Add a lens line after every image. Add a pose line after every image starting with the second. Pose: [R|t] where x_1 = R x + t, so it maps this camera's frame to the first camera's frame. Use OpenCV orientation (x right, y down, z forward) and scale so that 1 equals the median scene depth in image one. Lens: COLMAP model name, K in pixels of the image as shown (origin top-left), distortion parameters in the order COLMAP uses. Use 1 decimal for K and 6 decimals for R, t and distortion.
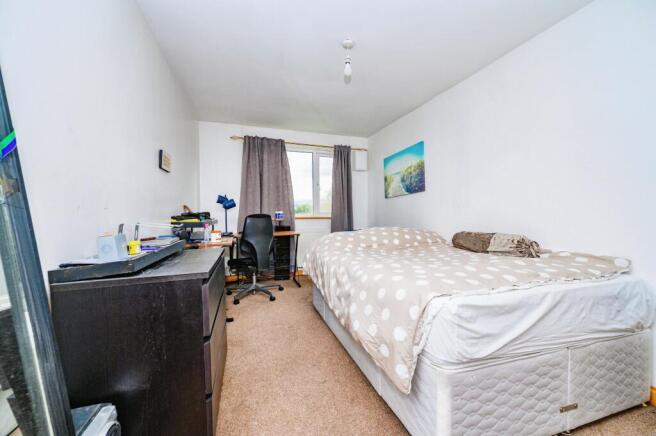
lens RADIAL K [[255.6, 0, 329.5], [0, 255.6, 216.0], [0, 0, 1]] dist [0.003011, 0.000147]
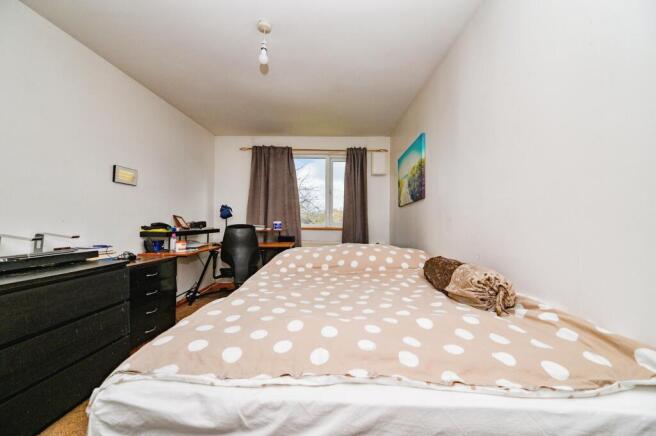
lens RADIAL K [[255.6, 0, 325.4], [0, 255.6, 218.2], [0, 0, 1]] dist [0.003011, 0.000147]
pose [[0.943074, 0.008826, -0.332466, 0.269864], [-0.015011, 0.999759, -0.016040, -0.015664], [0.332244, 0.020117, 0.942979, 0.140395]]
